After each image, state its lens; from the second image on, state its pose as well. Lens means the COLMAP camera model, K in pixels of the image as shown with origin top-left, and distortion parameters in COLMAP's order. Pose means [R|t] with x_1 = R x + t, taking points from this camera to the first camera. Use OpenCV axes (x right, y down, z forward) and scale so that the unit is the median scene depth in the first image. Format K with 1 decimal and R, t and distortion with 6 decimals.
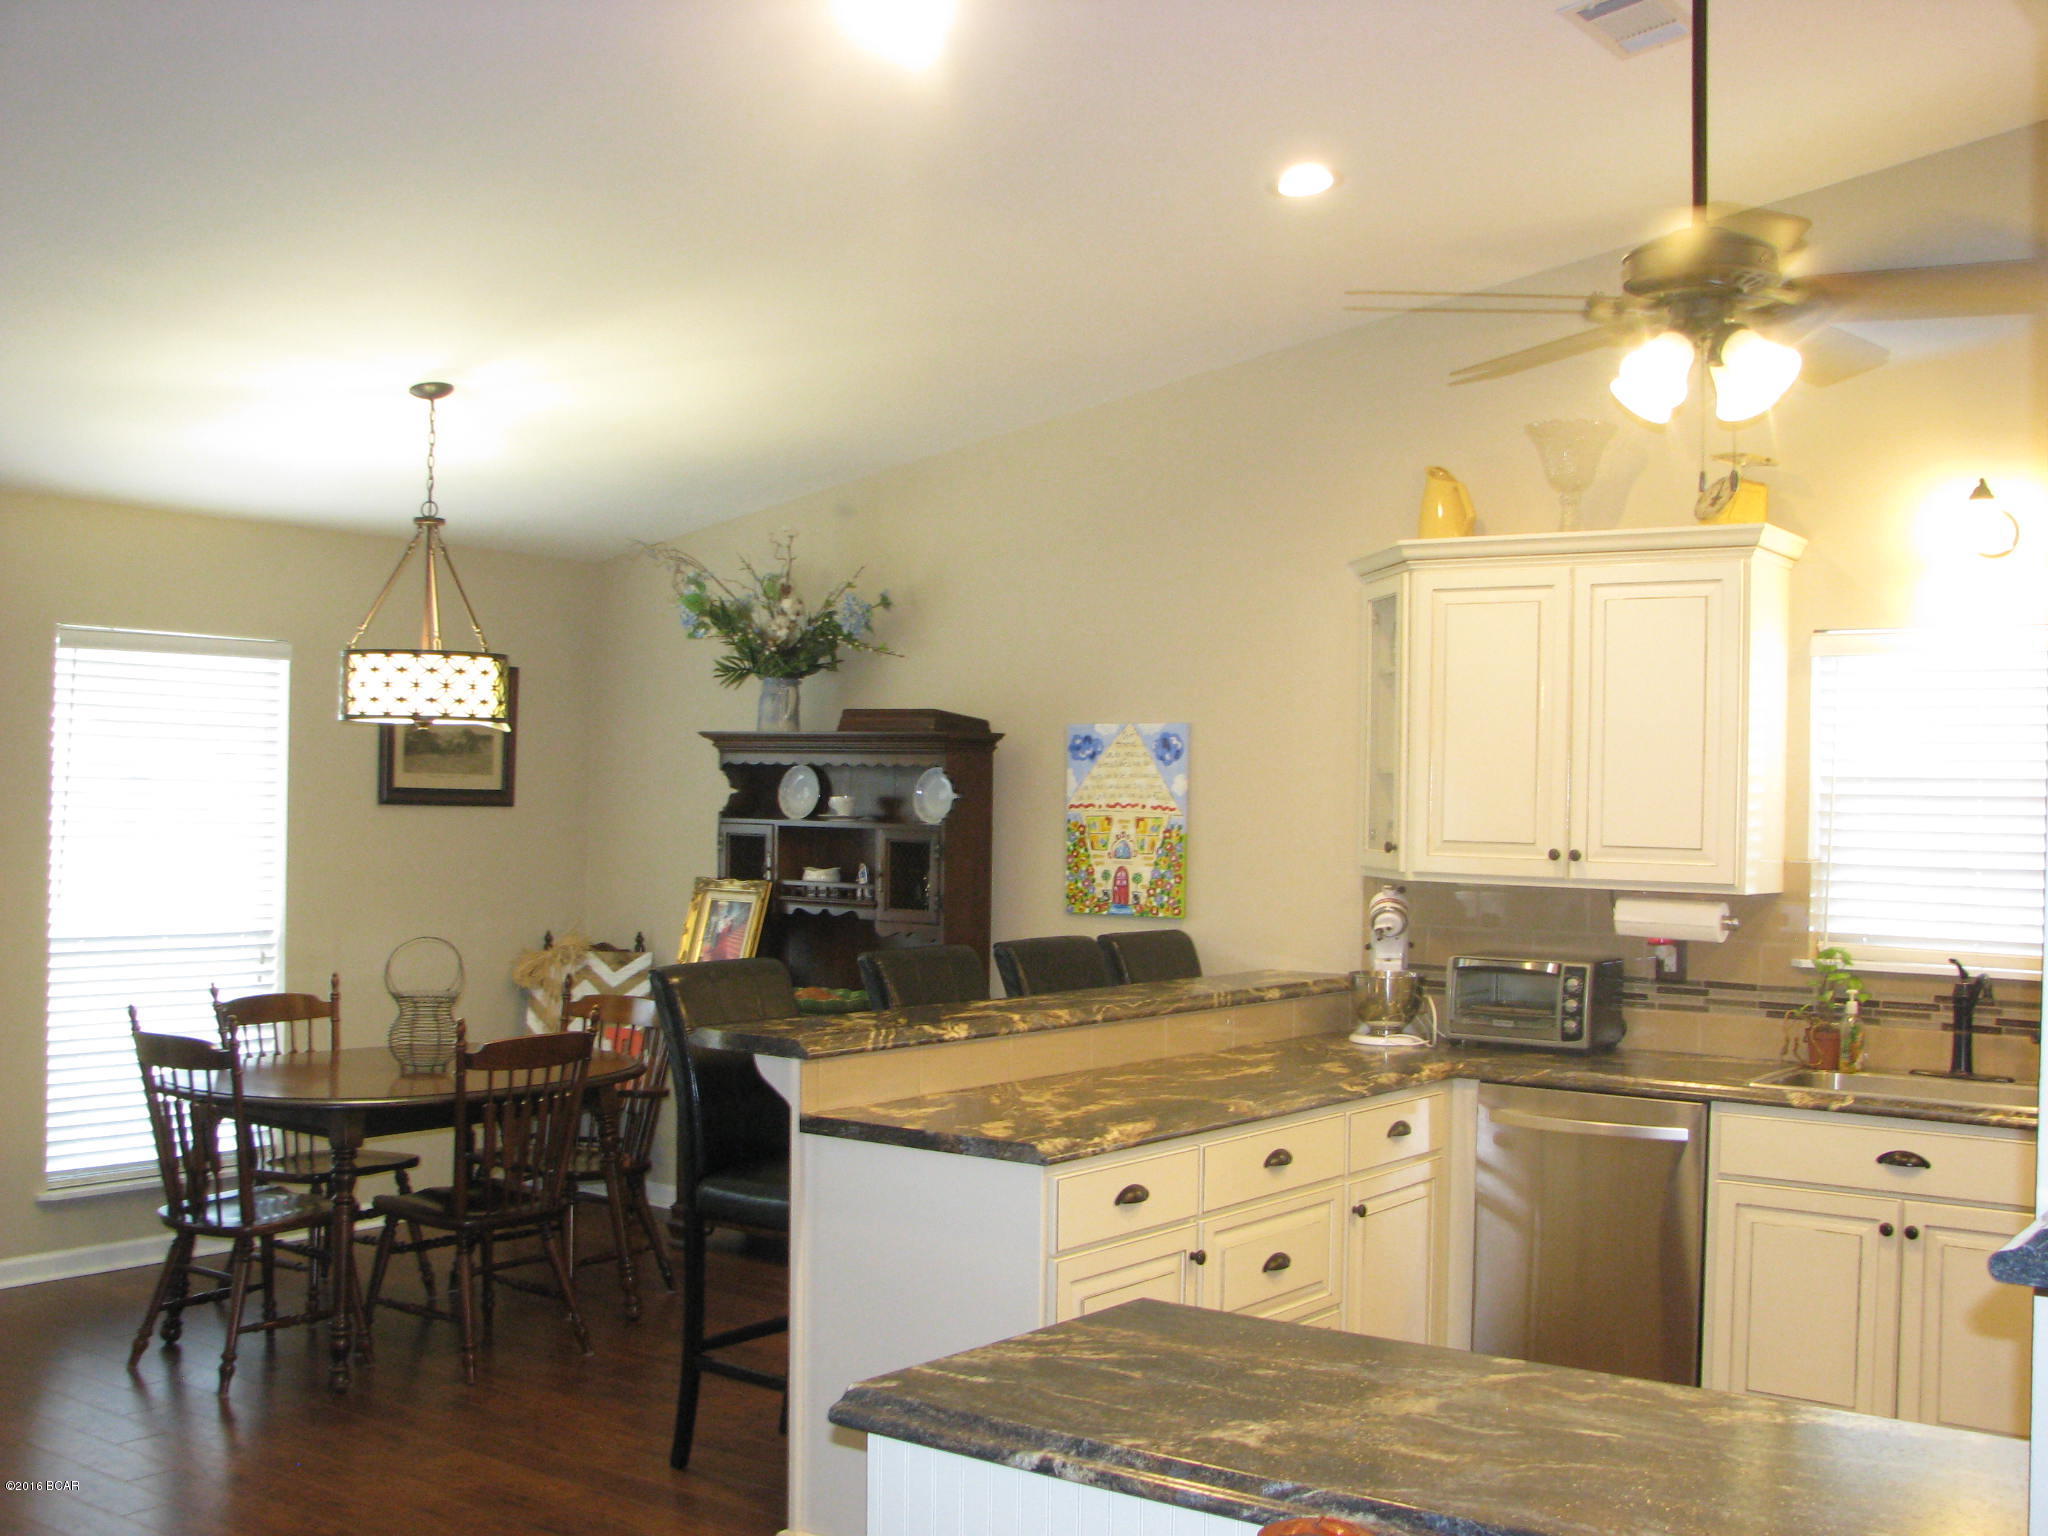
lens RADIAL K [[2204.3, 0, 1028.8], [0, 2204.3, 797.1], [0, 0, 1]] dist [-0.195183, 0.241951]
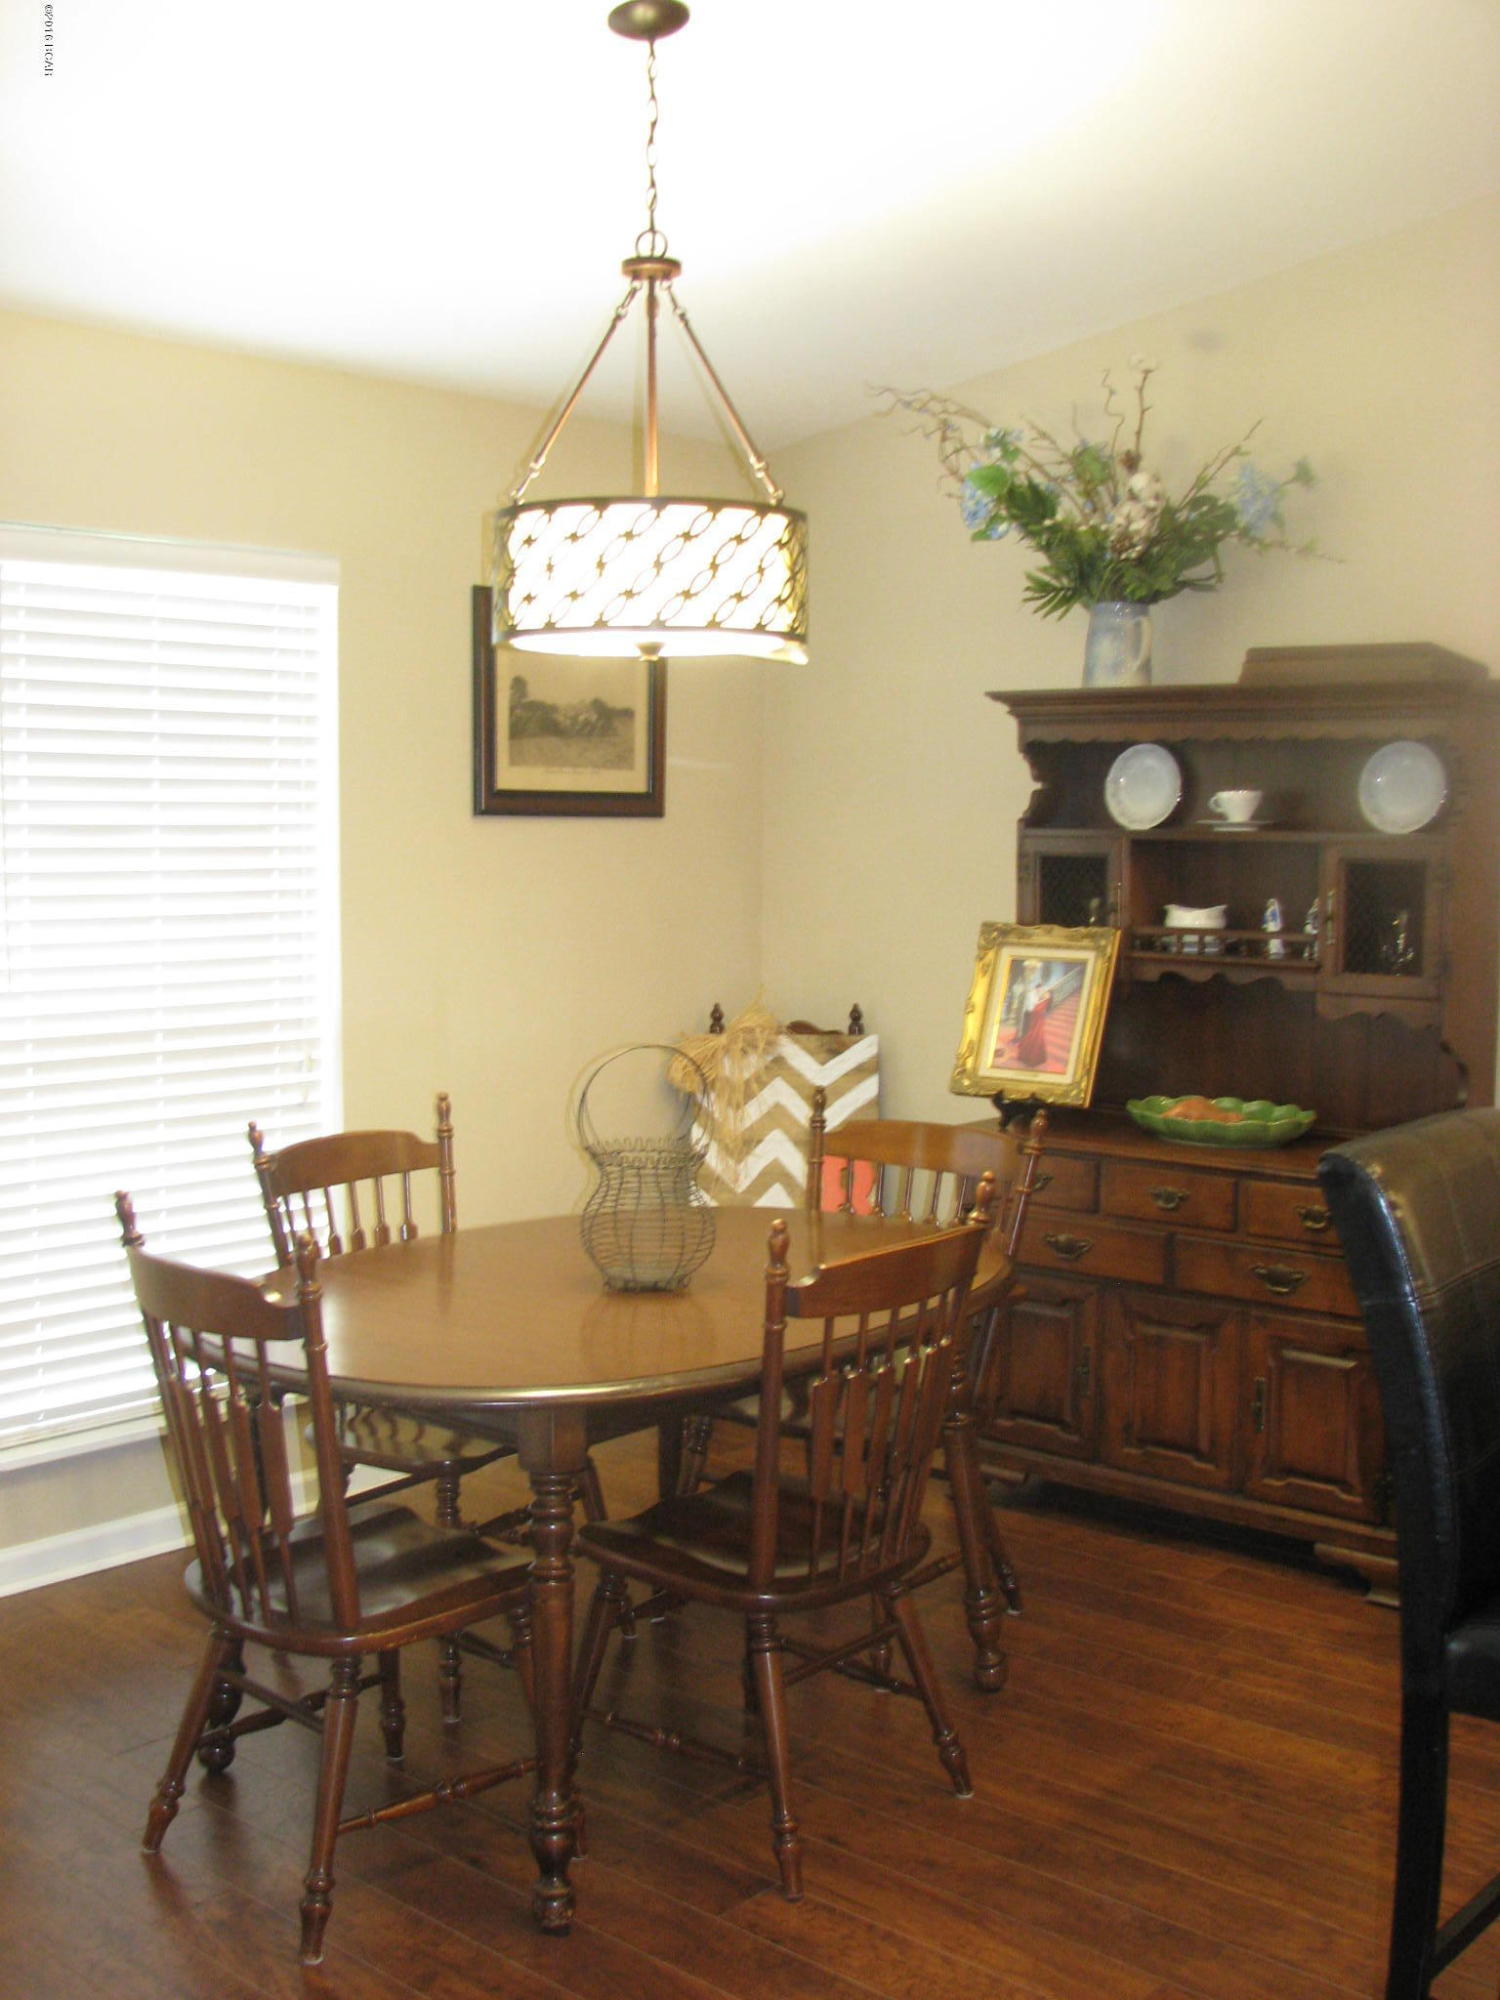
lens RADIAL K [[2152.6, 0, 750.0], [0, 2152.6, 1000.0], [0, 0, 1]] dist [-0.195183, 0.241951]
pose [[0.996380, -0.007629, -0.084674, -0.182586], [0.014513, 0.996610, 0.080978, 0.008326], [0.083769, -0.081914, 0.993113, 0.413633]]
